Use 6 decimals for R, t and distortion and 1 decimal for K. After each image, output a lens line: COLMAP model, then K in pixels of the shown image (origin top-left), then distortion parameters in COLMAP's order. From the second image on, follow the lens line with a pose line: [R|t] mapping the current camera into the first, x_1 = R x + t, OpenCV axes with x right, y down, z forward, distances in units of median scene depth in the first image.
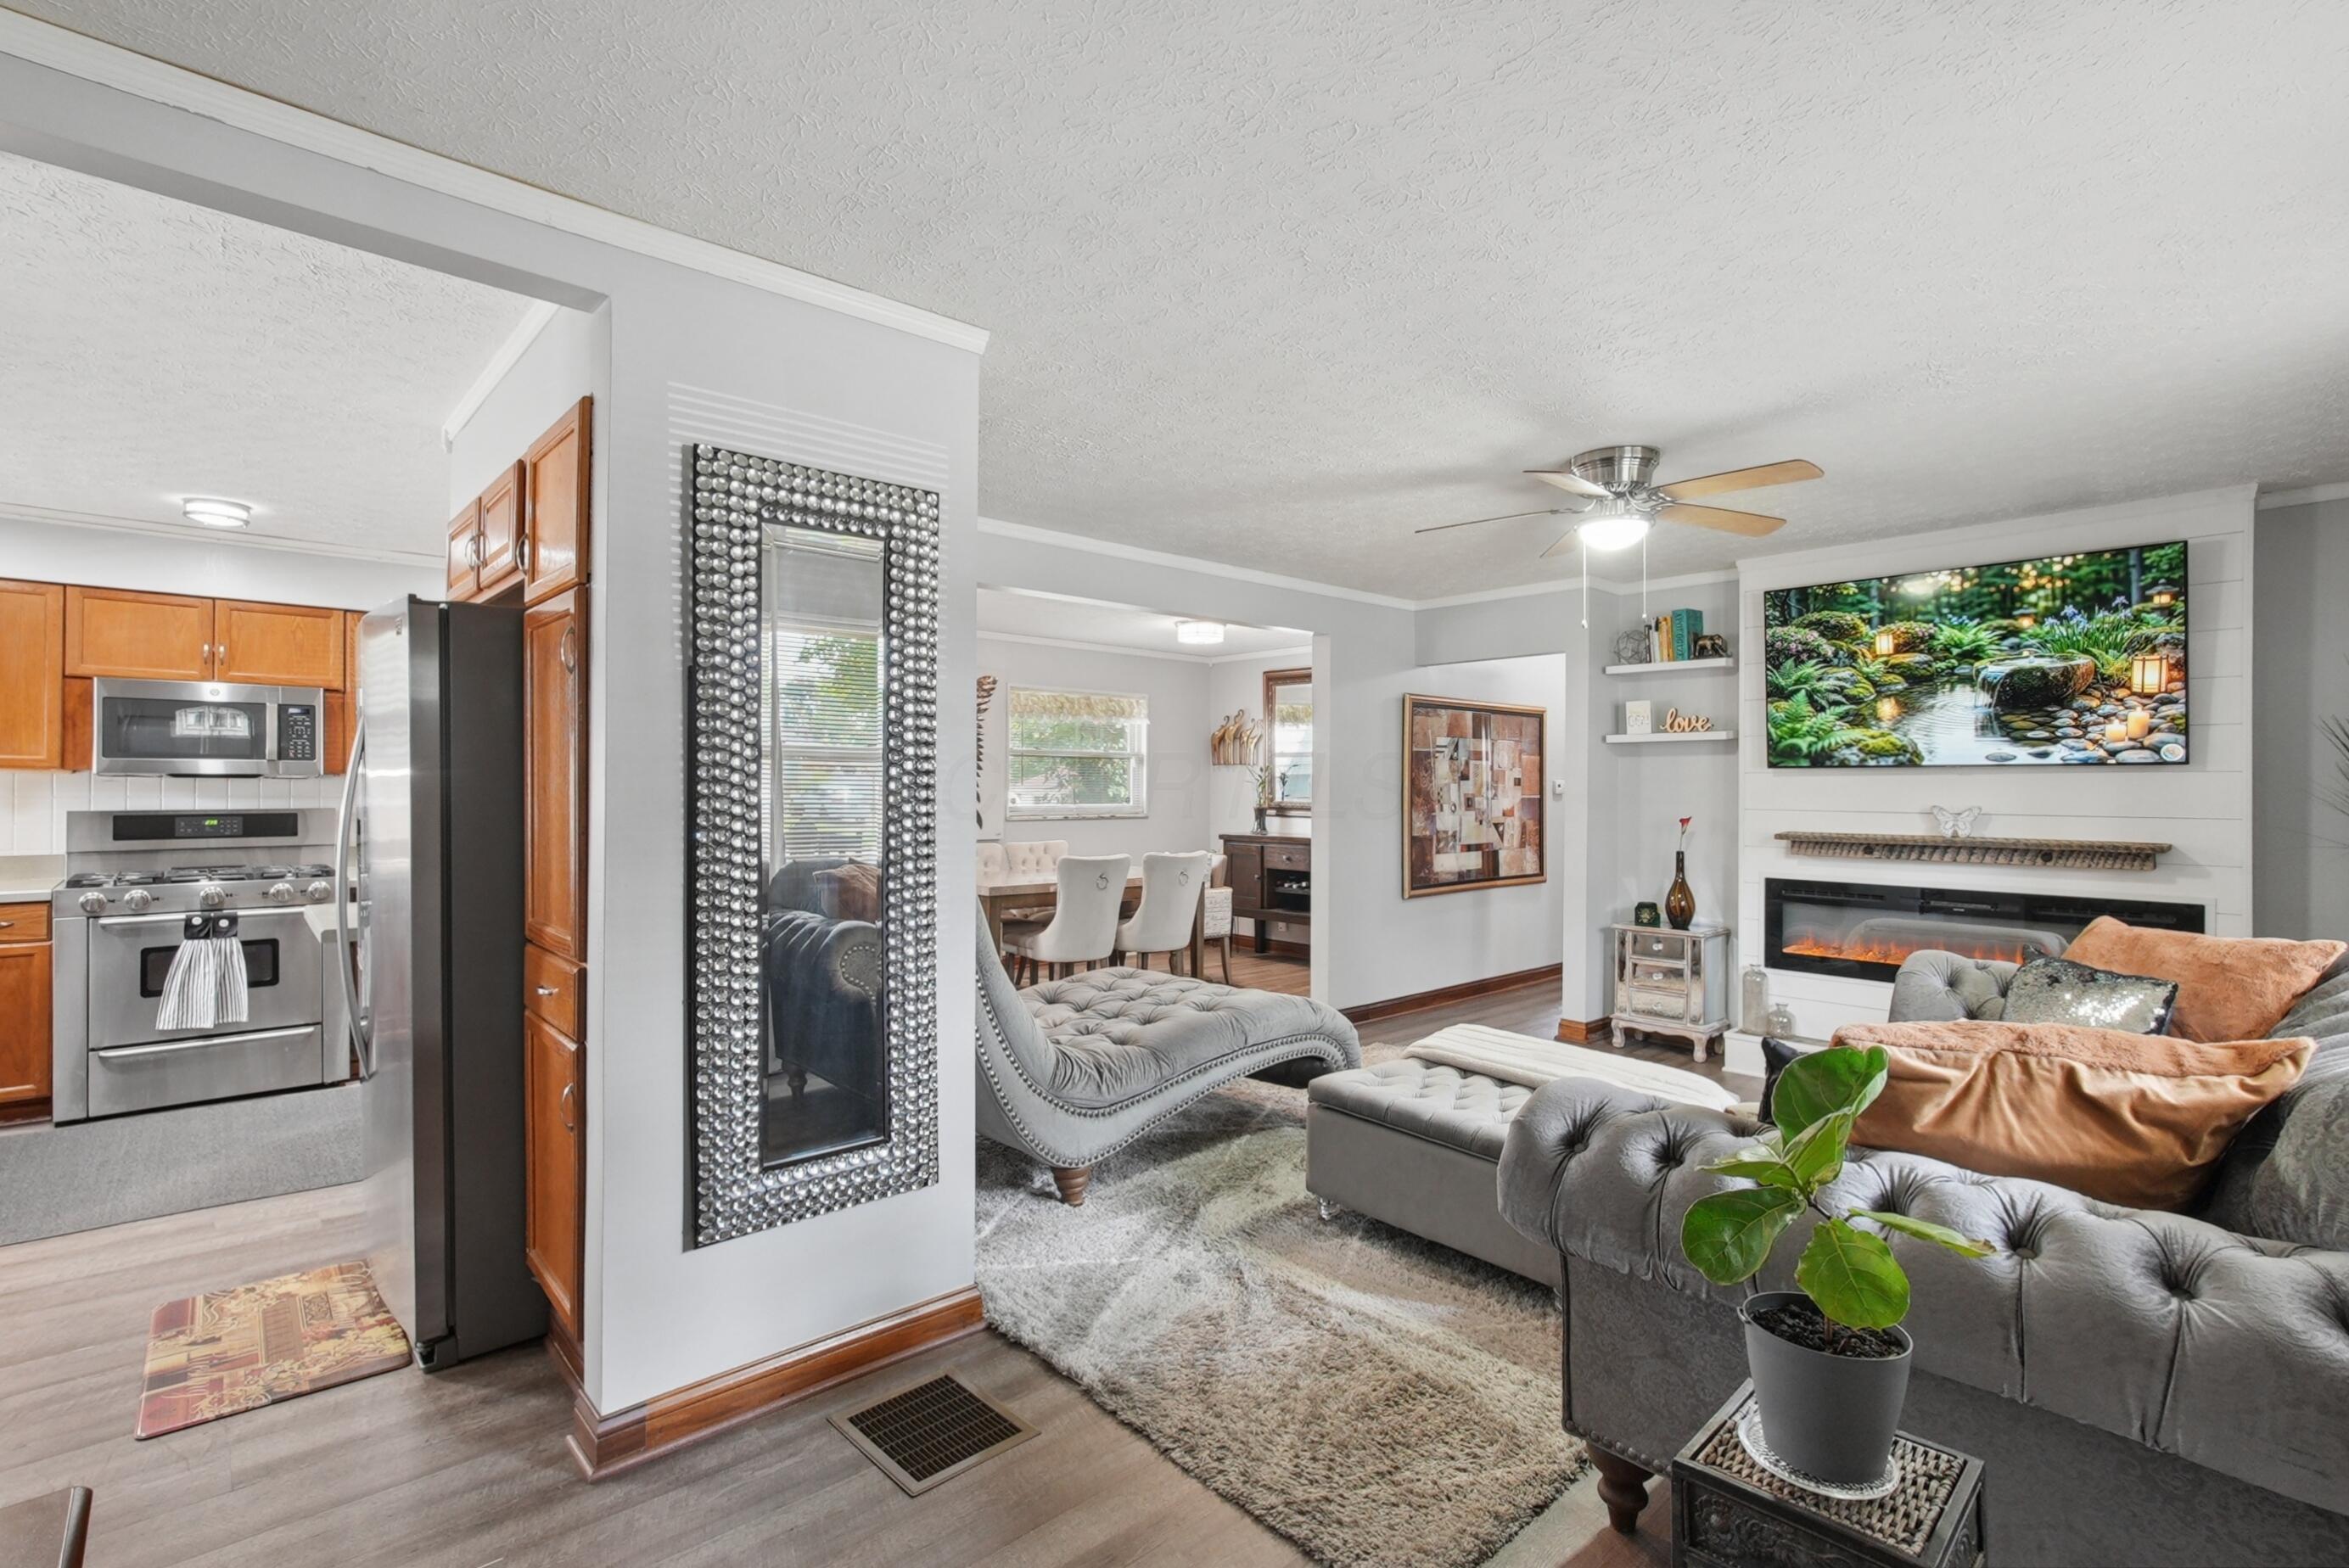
lens RADIAL K [[1089.4, 0, 1168.7], [0, 1089.4, 781.4], [0, 0, 1]] dist [-0.019541, 0.009178]
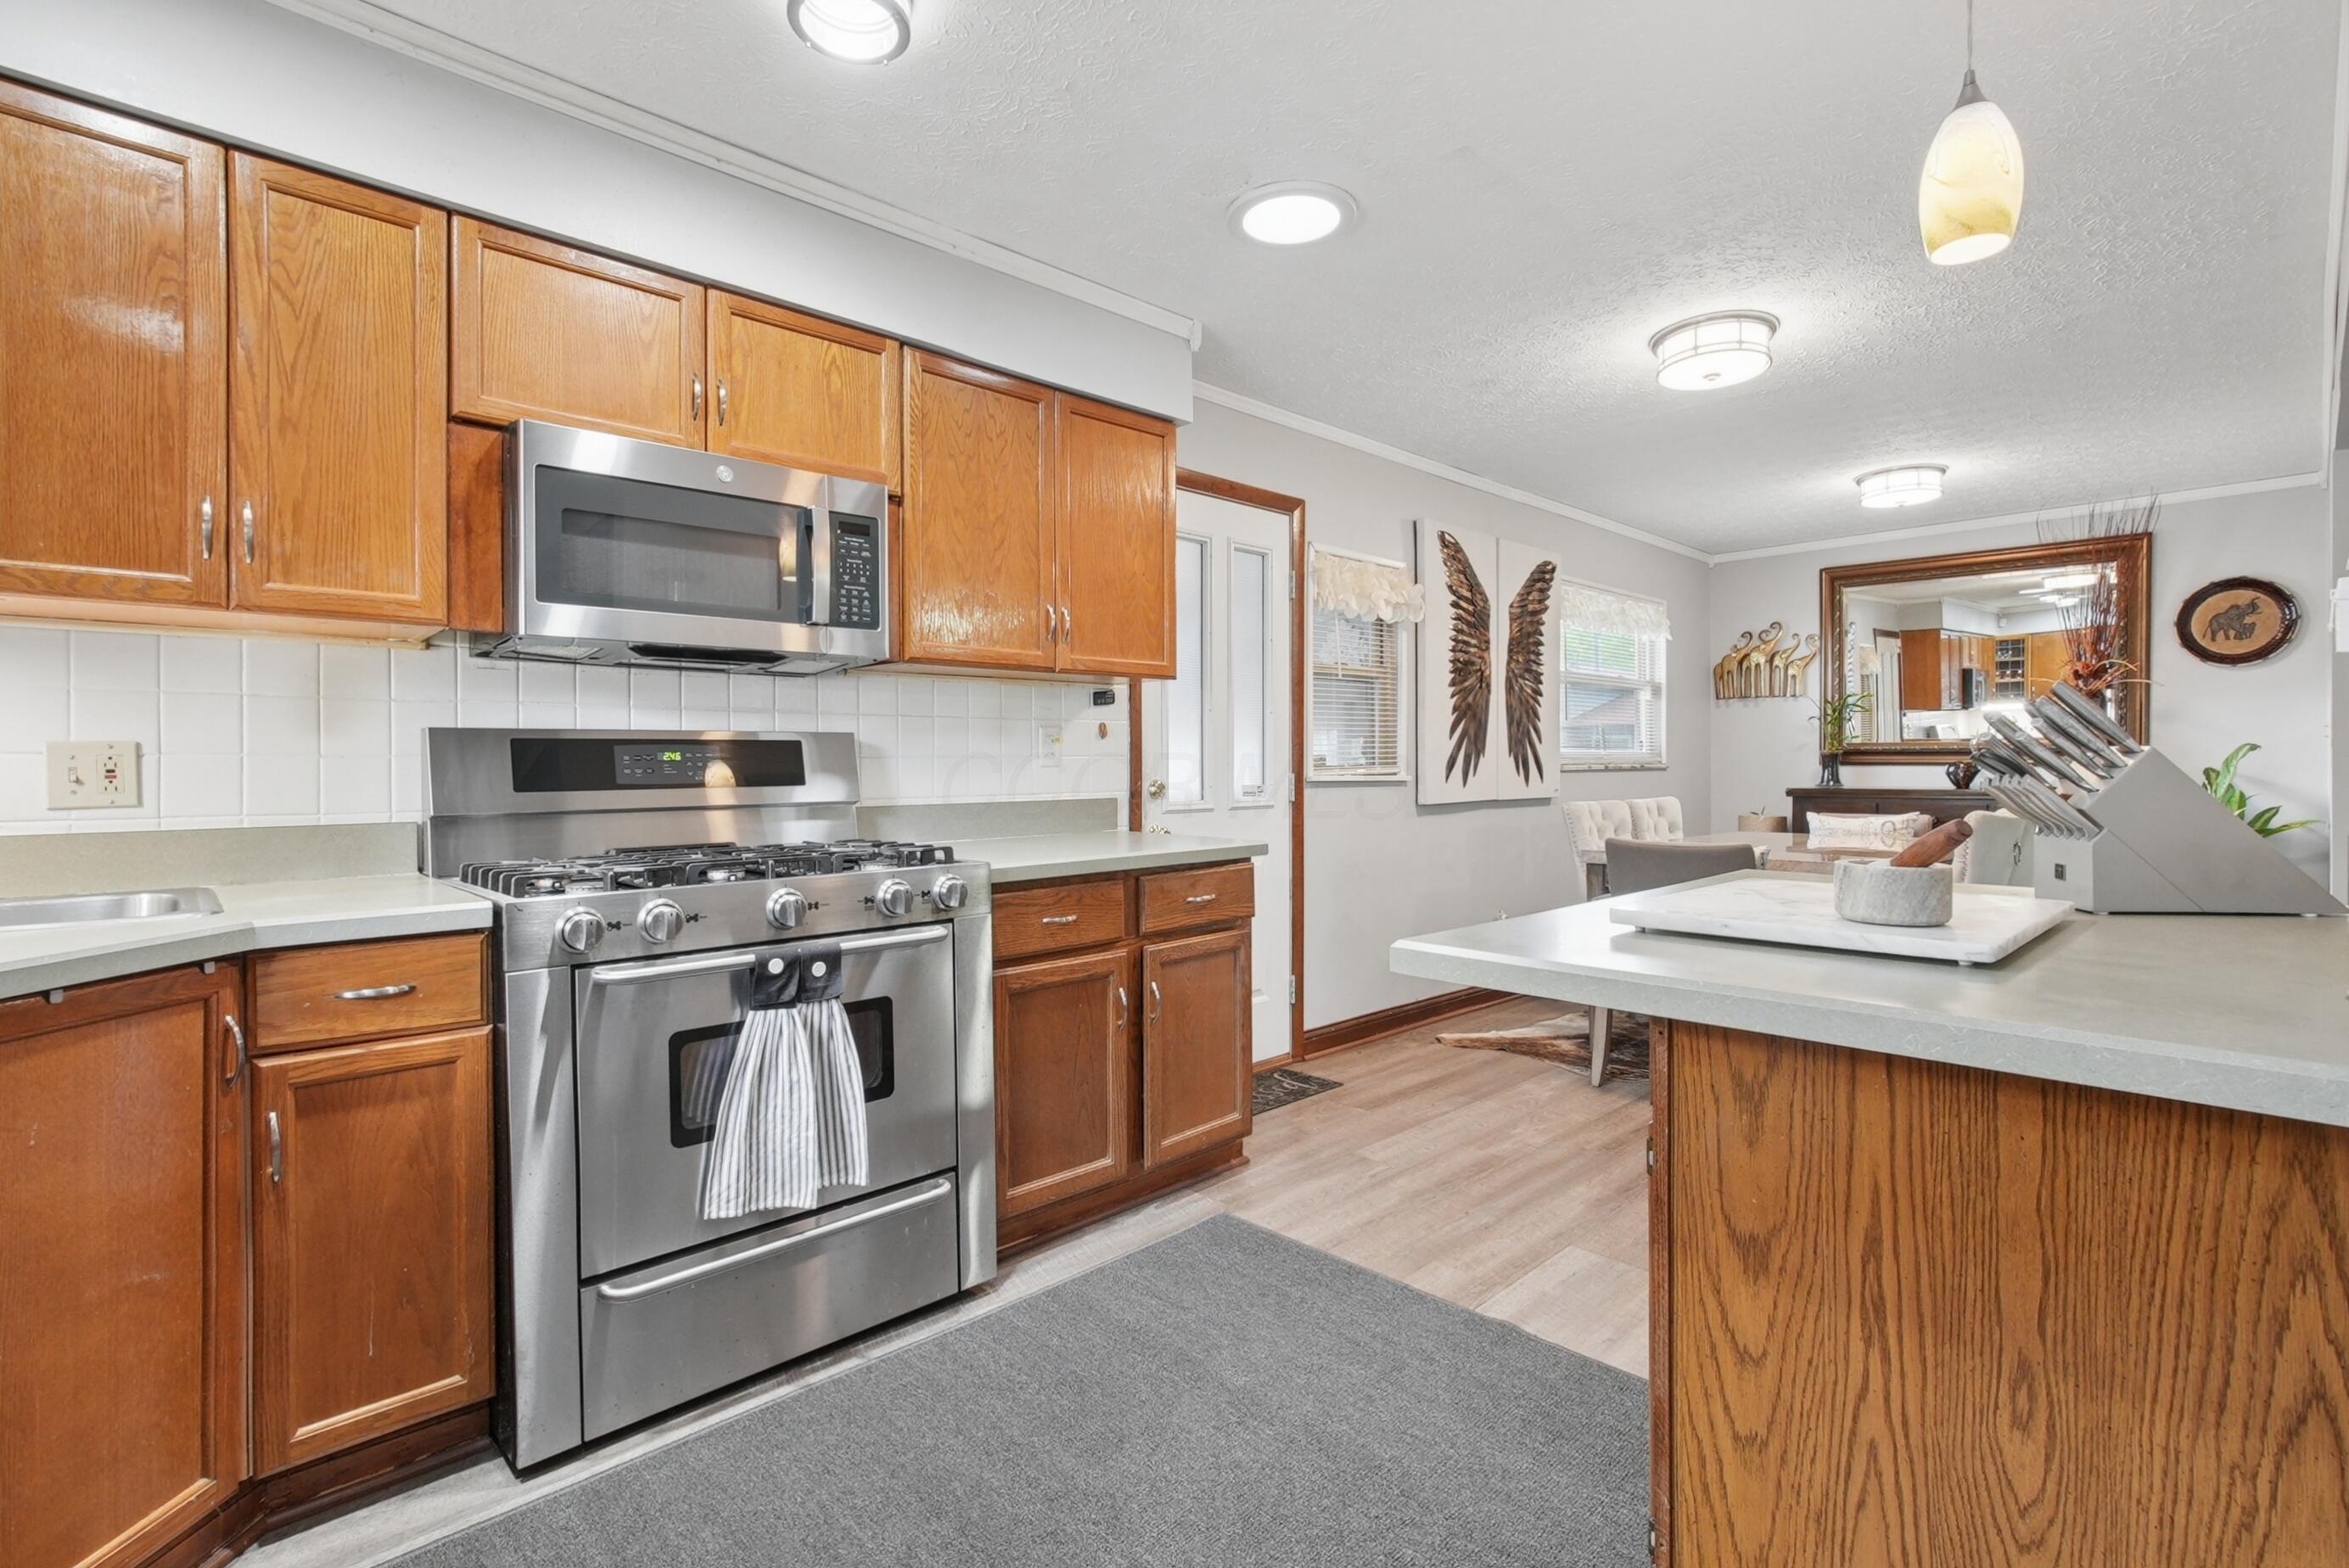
lens RADIAL K [[1096.5, 0, 1162.6], [0, 1096.5, 768.9], [0, 0, 1]] dist [-0.008531, 0.001208]
pose [[0.999619, -0.012134, 0.024782, -0.688468], [0.011948, 0.999900, 0.007611, 0.043397], [-0.024872, -0.007311, 0.999664, 0.502643]]
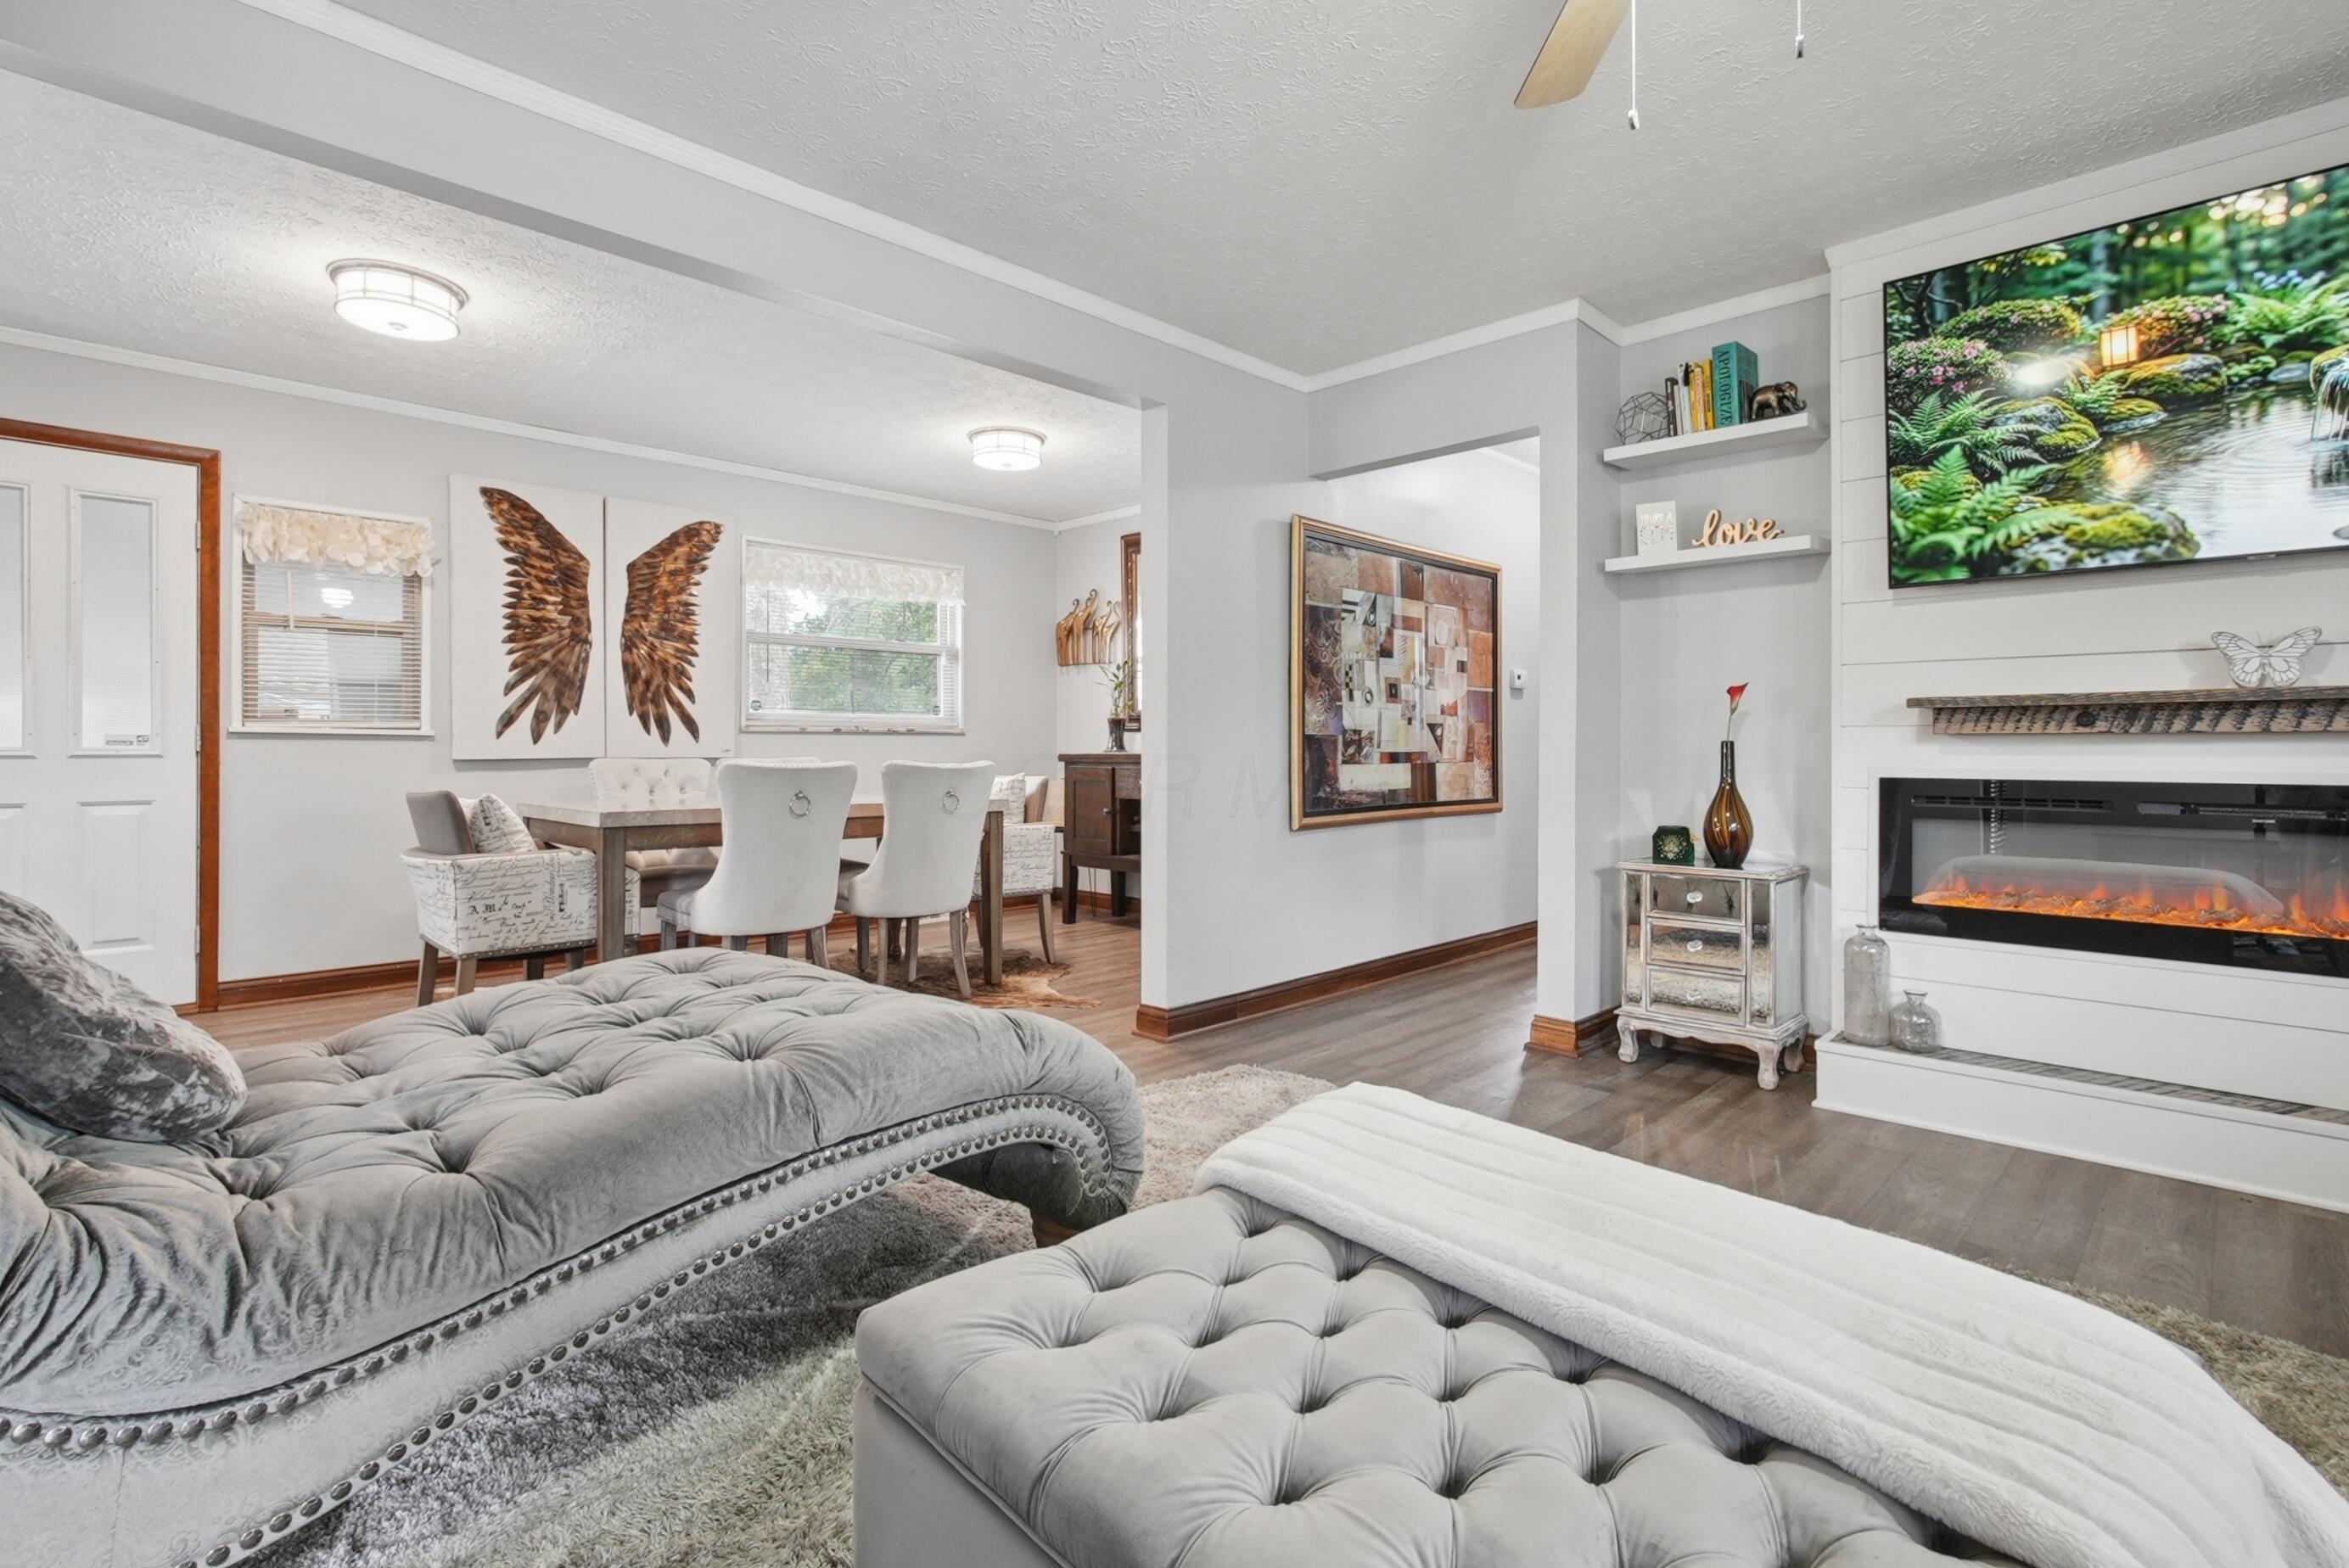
lens RADIAL K [[1098.2, 0, 1174.4], [0, 1098.2, 743.9], [0, 0, 1]] dist [-0.018688, 0.009458]
pose [[0.998084, -0.005083, 0.061663, 0.139189], [0.004998, 0.999986, 0.001529, 0.072787], [-0.061670, -0.001218, 0.998096, 0.462675]]
